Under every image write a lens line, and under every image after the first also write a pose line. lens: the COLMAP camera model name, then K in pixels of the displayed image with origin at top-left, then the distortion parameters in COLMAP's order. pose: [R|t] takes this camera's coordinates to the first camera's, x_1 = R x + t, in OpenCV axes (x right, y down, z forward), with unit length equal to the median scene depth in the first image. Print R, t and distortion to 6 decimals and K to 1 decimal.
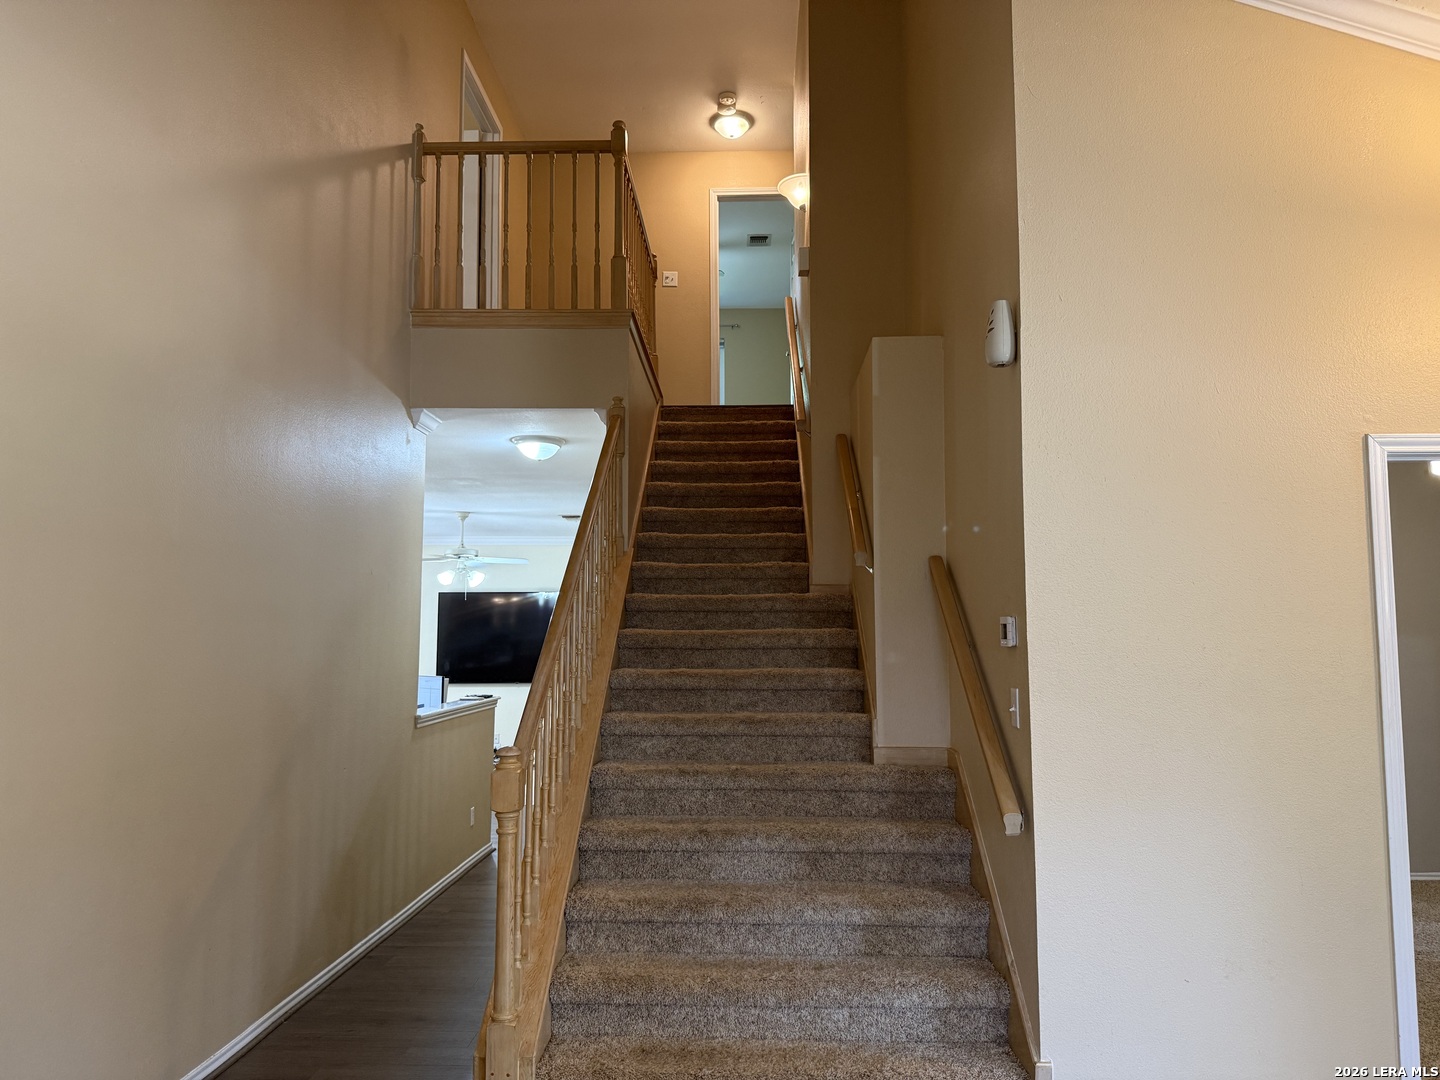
lens RADIAL K [[1017.9, 0, 715.1], [0, 1017.9, 537.7], [0, 0, 1]] dist [0.077675, -0.106679]
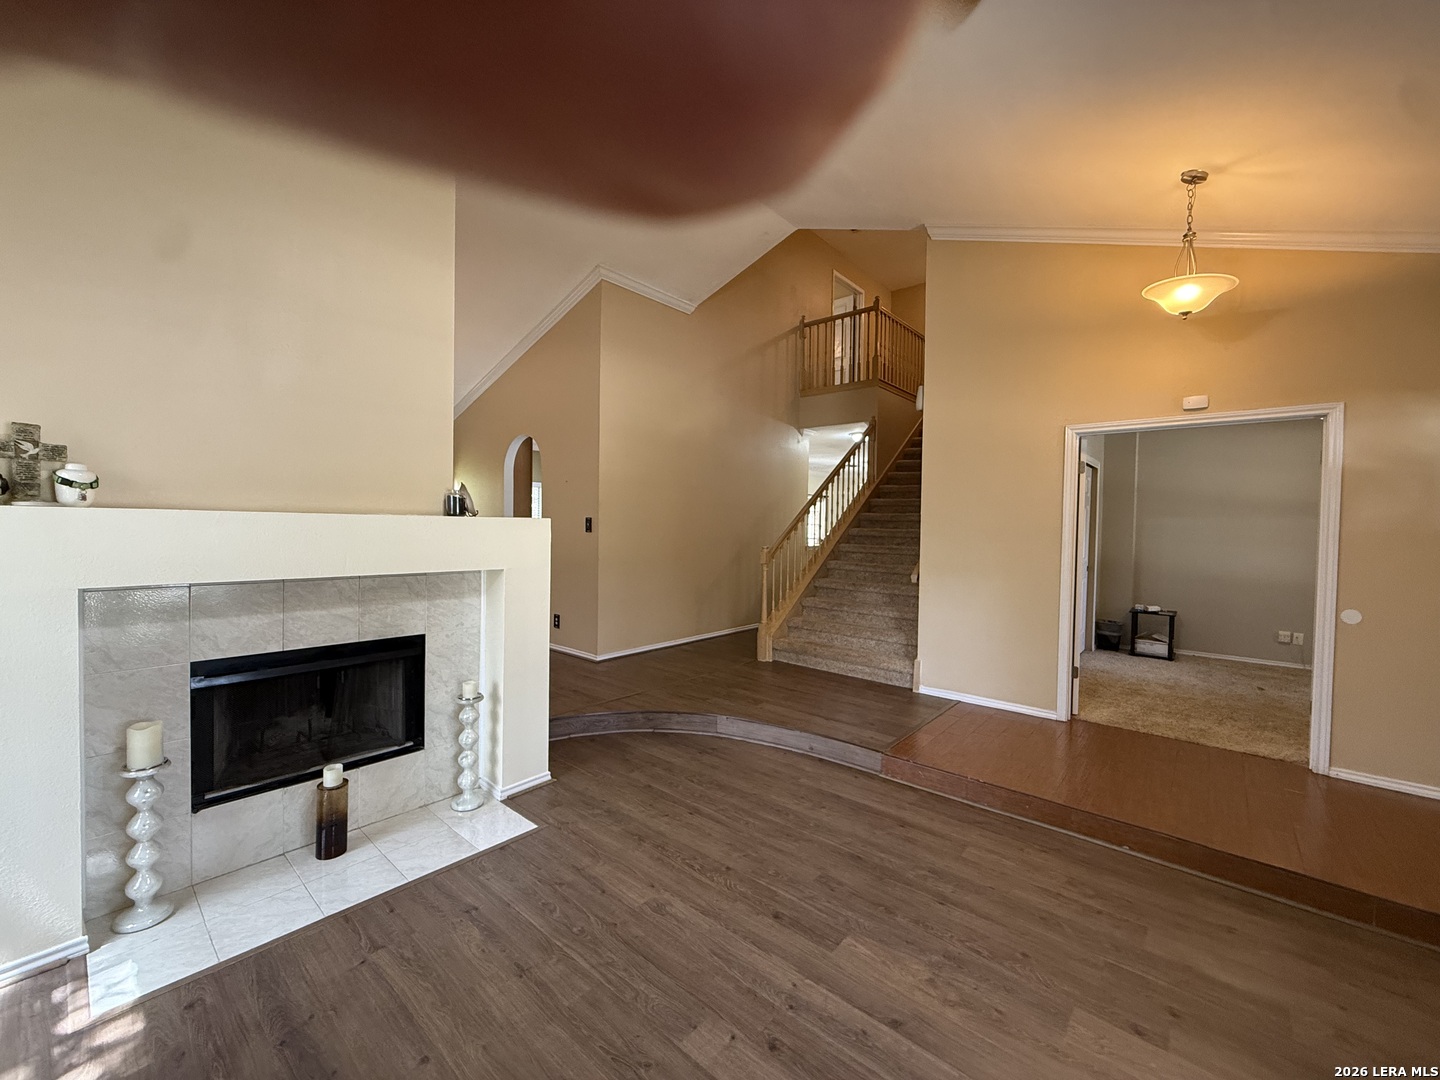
lens RADIAL K [[576.0, 0, 720.1], [0, 576.0, 534.5], [0, 0, 1]] dist [0.002492, -0.000272]
pose [[0.782082, 0.029379, -0.622483, 0.479334], [0.045958, 0.993449, 0.104628, -0.022005], [0.621479, -0.110435, 0.775608, -0.311016]]
